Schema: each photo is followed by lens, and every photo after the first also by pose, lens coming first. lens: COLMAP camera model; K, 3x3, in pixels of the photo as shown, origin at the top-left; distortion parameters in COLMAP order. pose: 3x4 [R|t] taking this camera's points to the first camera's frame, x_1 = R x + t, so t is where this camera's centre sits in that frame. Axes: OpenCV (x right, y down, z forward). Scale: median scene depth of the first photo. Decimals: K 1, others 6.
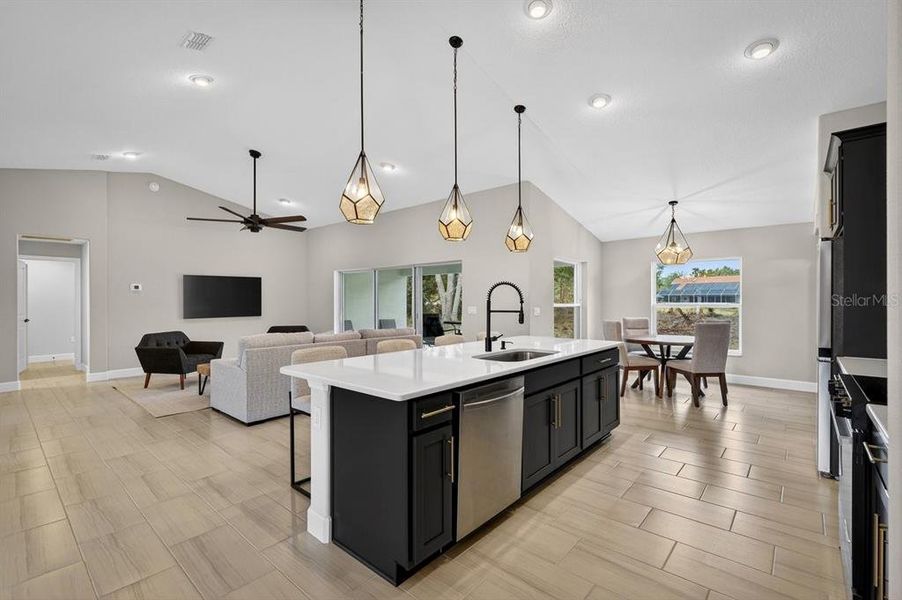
lens RADIAL K [[404.0, 0, 455.1], [0, 404.0, 298.6], [0, 0, 1]] dist [0.004615, 0.001095]
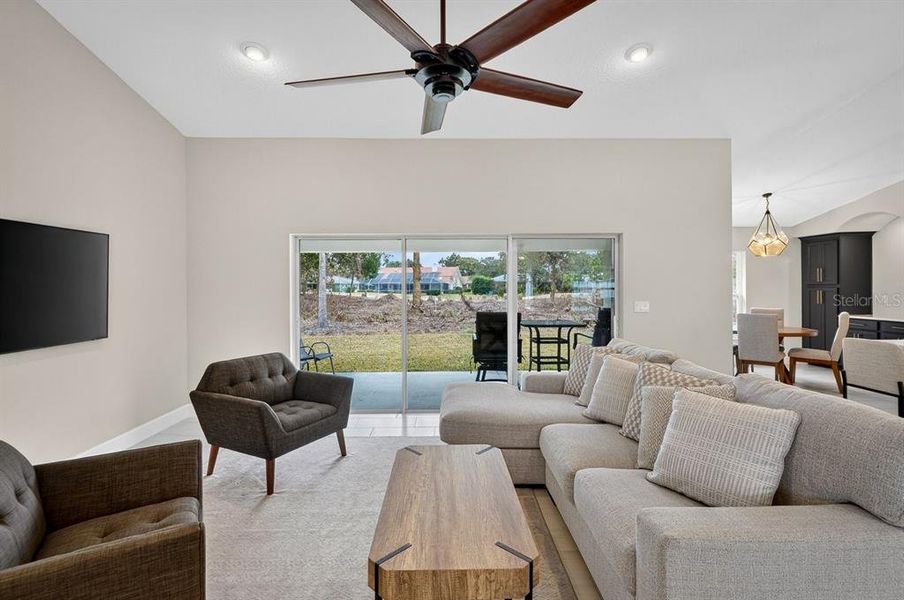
lens RADIAL K [[413.0, 0, 453.3], [0, 413.0, 286.9], [0, 0, 1]] dist [0.008694, -0.000408]
pose [[0.746008, -0.001360, 0.665935, -0.623394], [0.000452, 0.999999, 0.001537, -0.006168], [-0.665936, -0.000846, 0.746008, 0.644032]]
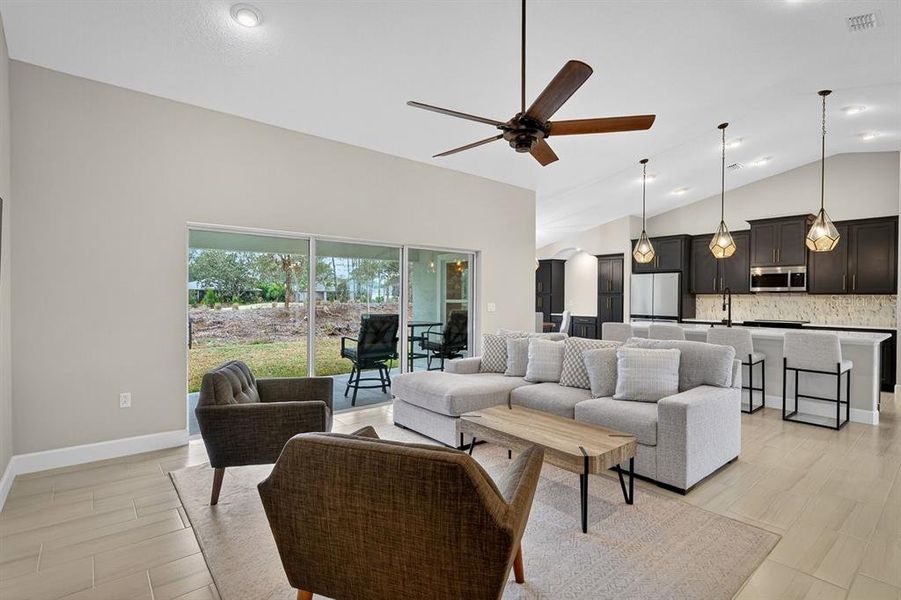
lens RADIAL K [[423.3, 0, 451.2], [0, 423.3, 301.4], [0, 0, 1]] dist [0.005124, 0.001219]
pose [[0.166914, -0.008566, 0.985934, -0.868656], [-0.007756, 0.999920, 0.010001, 0.005769], [-0.985941, -0.009316, 0.166834, 0.877069]]
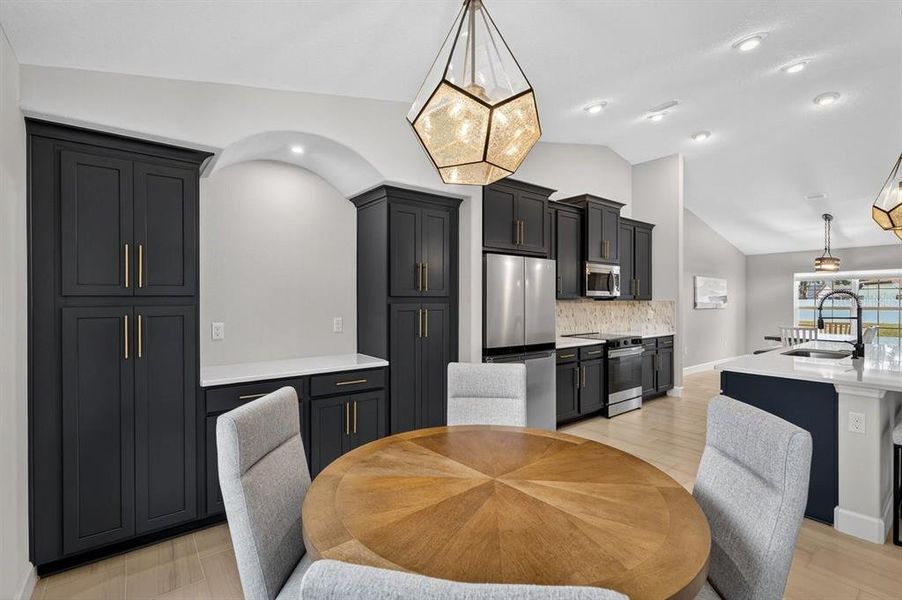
lens RADIAL K [[404.0, 0, 452.9], [0, 404.0, 299.1], [0, 0, 1]] dist [0.004615, 0.001095]
pose [[-0.977698, -0.002123, 0.210004, 0.426195], [-0.002614, 0.999994, -0.002061, -0.007474], [-0.209999, -0.002564, -0.977698, 1.063763]]
